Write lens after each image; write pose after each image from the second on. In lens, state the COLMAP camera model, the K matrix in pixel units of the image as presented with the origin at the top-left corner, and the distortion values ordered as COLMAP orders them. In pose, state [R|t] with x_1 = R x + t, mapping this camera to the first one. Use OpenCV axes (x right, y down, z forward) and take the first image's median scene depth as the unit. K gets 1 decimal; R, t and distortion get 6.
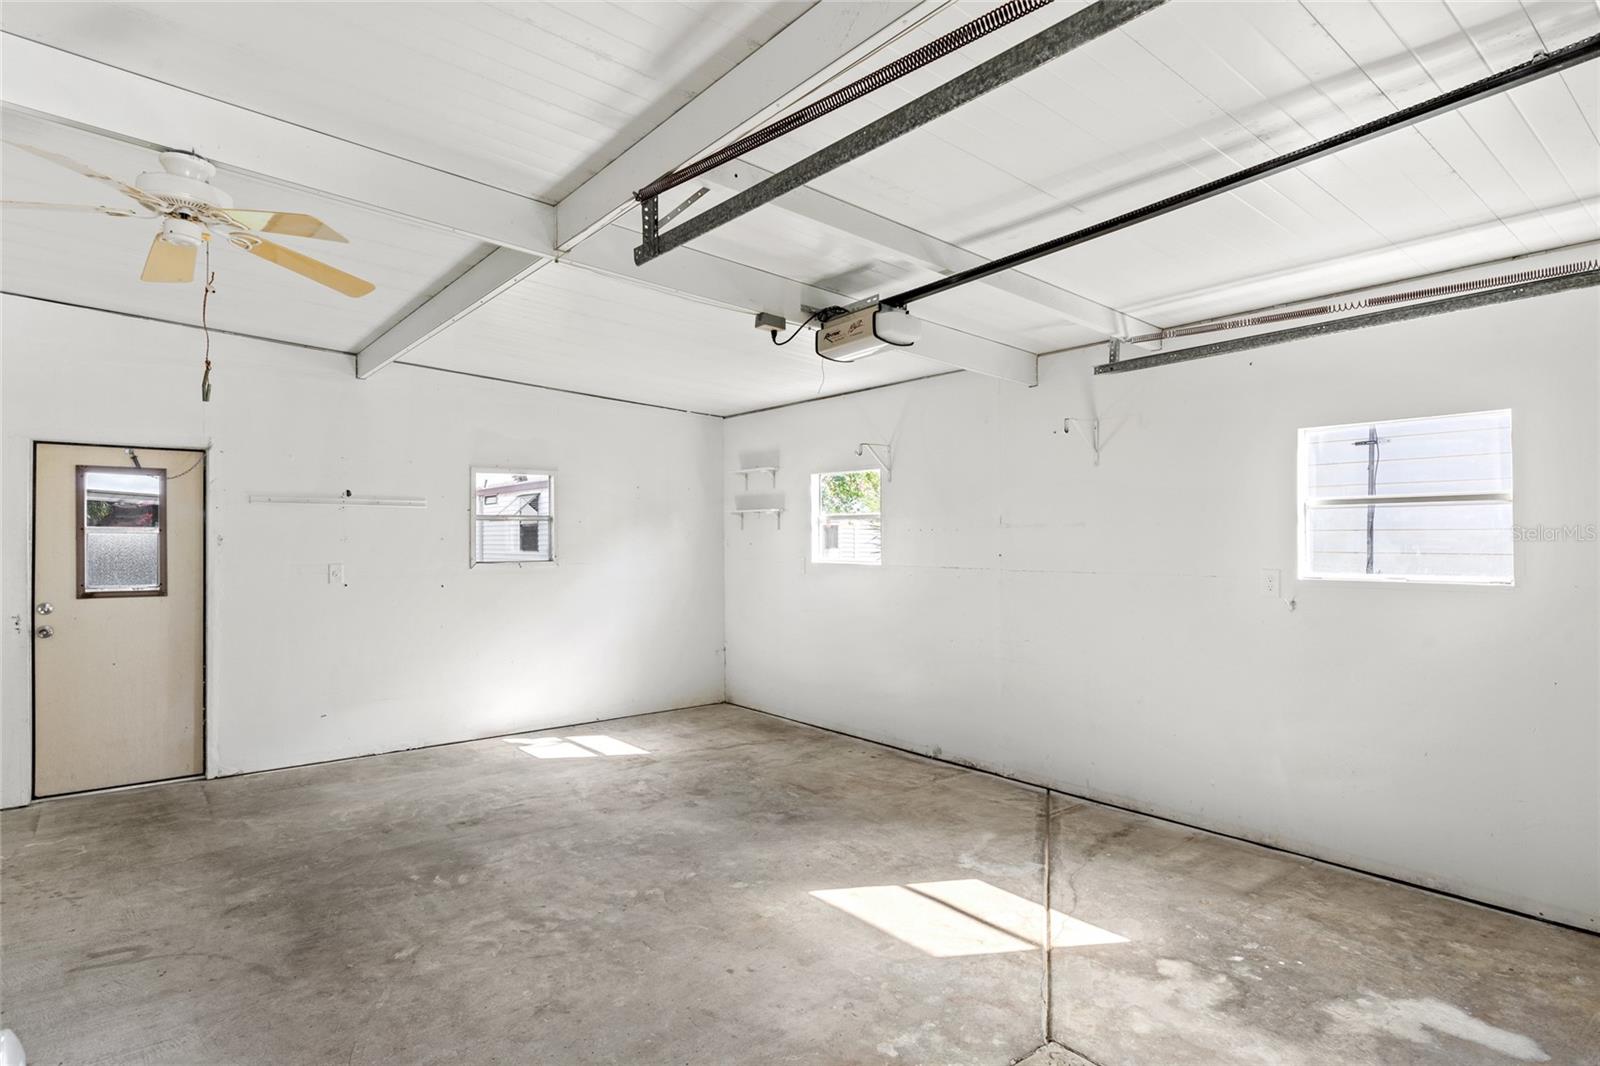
lens RADIAL K [[846.3, 0, 800.0], [0, 846.3, 533.0], [0, 0, 1]] dist [0.000197, 0.000034]
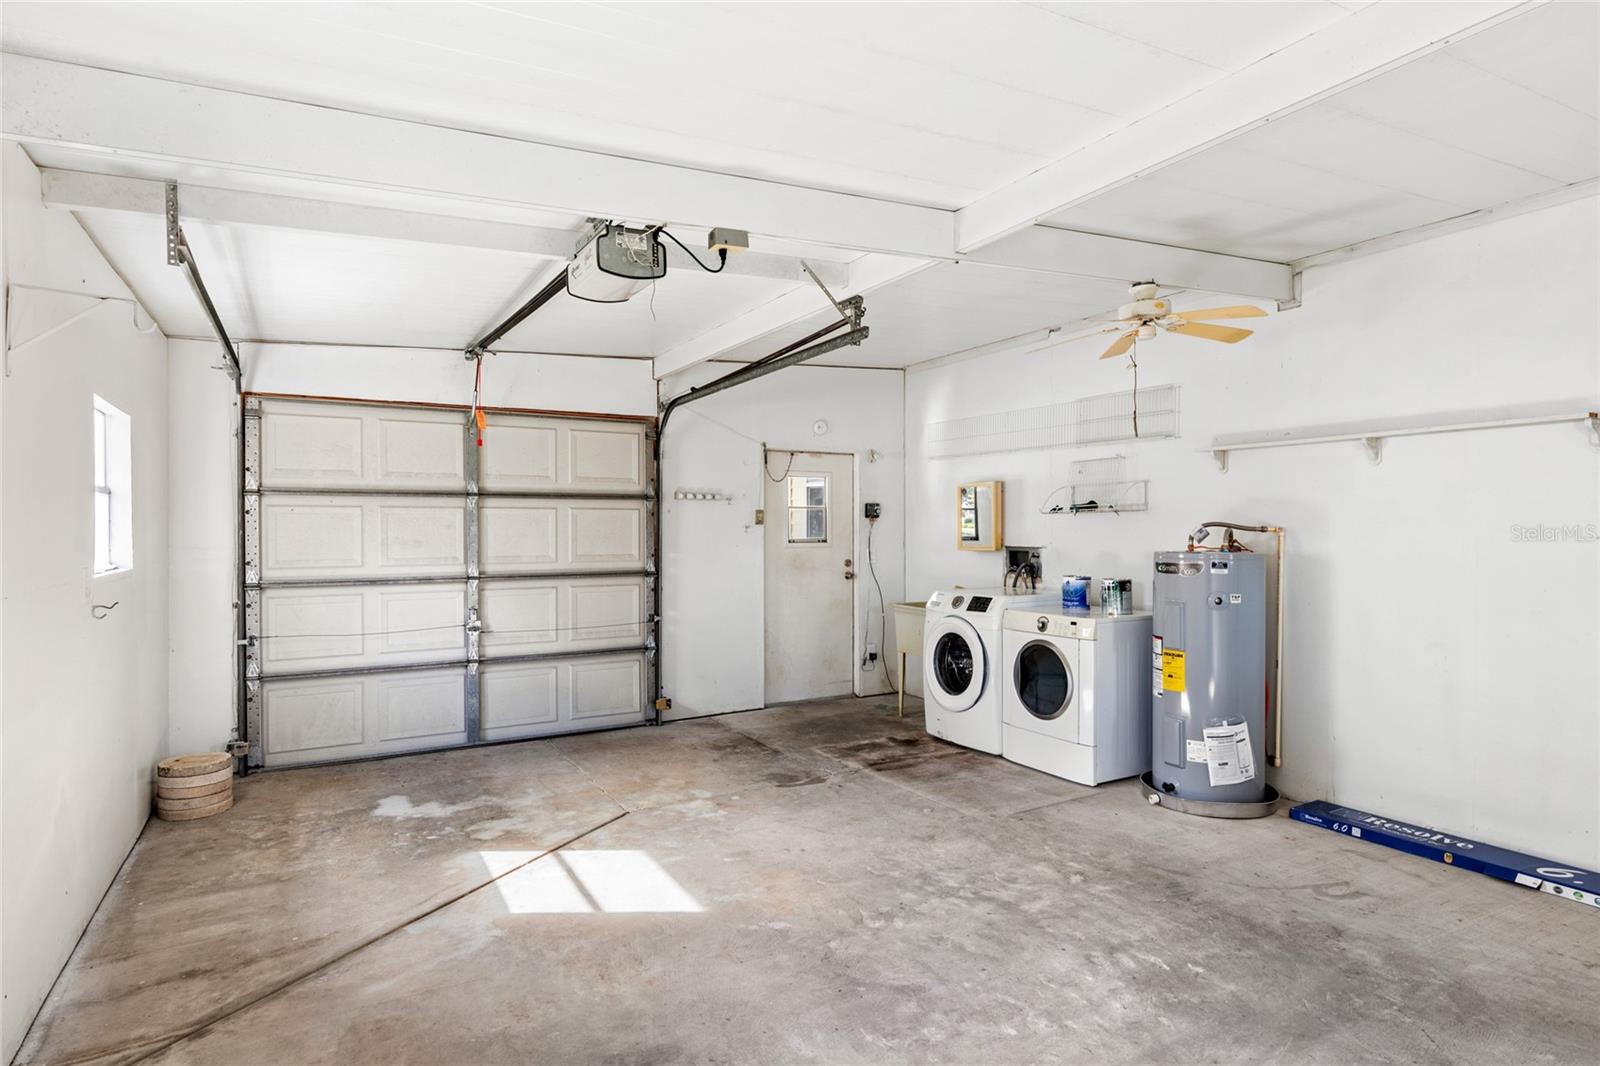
lens RADIAL K [[846.3, 0, 800.0], [0, 846.3, 533.0], [0, 0, 1]] dist [0.000197, 0.000034]
pose [[-0.987527, 0.004916, 0.157370, -0.251955], [0.004768, 0.999988, -0.001323, 0.017722], [-0.157375, -0.000556, -0.987539, 2.012803]]
